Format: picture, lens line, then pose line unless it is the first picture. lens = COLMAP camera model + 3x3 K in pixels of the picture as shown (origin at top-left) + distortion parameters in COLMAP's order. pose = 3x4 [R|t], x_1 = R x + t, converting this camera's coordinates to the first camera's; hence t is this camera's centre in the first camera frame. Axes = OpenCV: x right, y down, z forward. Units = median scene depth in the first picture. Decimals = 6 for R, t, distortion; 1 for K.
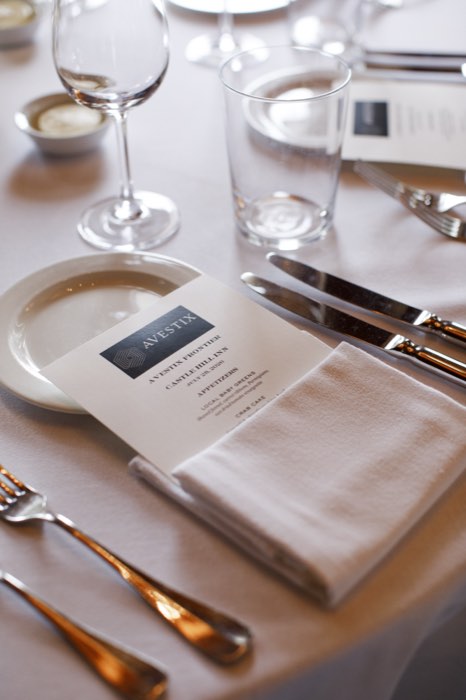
lens RADIAL K [[1063.4, 0, 233.0], [0, 1063.4, 350.0], [0, 0, 1]] dist [-0.330321, 0.894118]
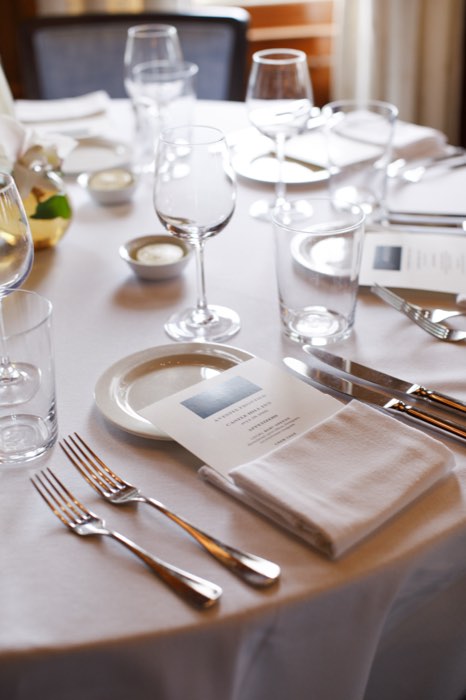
lens RADIAL K [[1063.4, 0, 233.0], [0, 1063.4, 350.0], [0, 0, 1]] dist [-0.330321, 0.894118]
pose [[0.997824, 0.019922, -0.062856, 0.030761], [-0.030953, 0.983225, -0.179749, 0.179305], [0.058221, 0.181303, 0.981702, -0.384217]]
